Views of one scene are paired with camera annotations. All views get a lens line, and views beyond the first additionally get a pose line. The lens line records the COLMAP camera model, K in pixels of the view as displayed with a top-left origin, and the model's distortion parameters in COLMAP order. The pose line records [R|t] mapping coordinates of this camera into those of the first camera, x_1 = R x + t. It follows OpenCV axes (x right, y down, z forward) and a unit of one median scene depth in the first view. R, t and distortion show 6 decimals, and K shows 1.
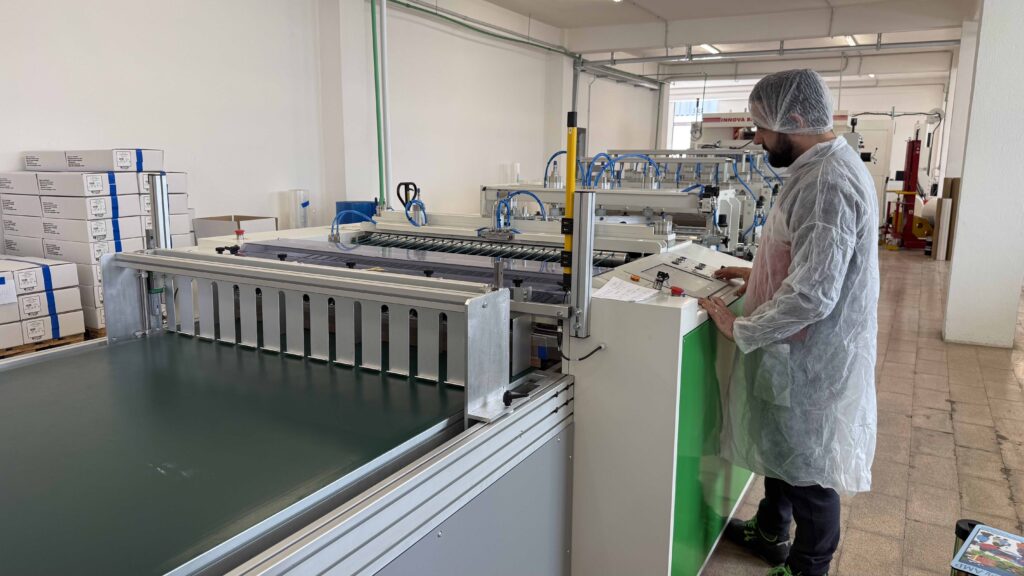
lens RADIAL K [[716.2, 0, 512.0], [0, 716.2, 288.0], [0, 0, 1]] dist [0.097161, -0.129218]
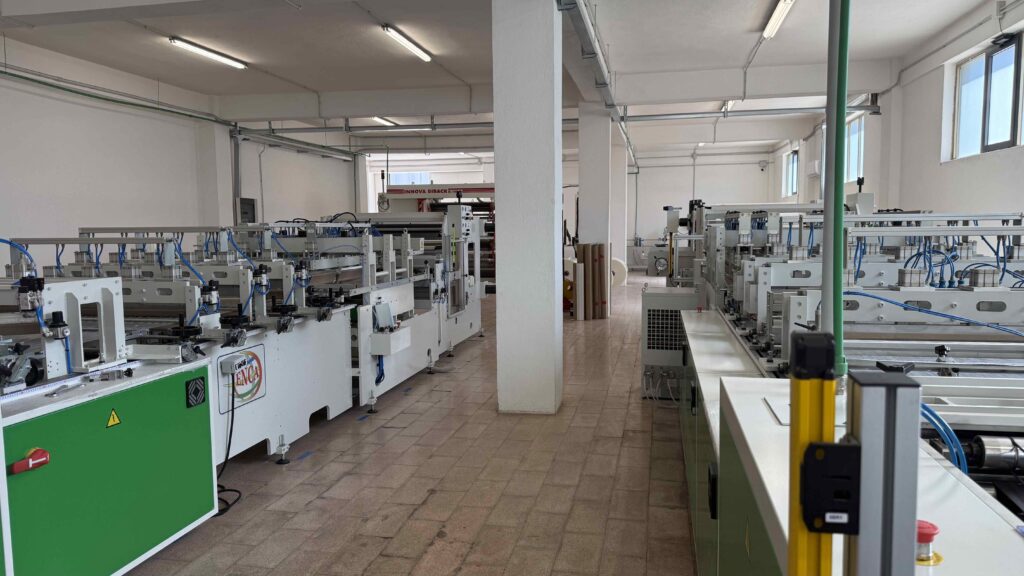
lens RADIAL K [[716.2, 0, 512.0], [0, 716.2, 288.0], [0, 0, 1]] dist [0.097161, -0.129218]
pose [[0.950503, -0.048900, 0.306845, 0.149436], [0.077276, 0.993713, -0.081014, -0.006902], [-0.300954, 0.100716, 0.948305, 0.023850]]
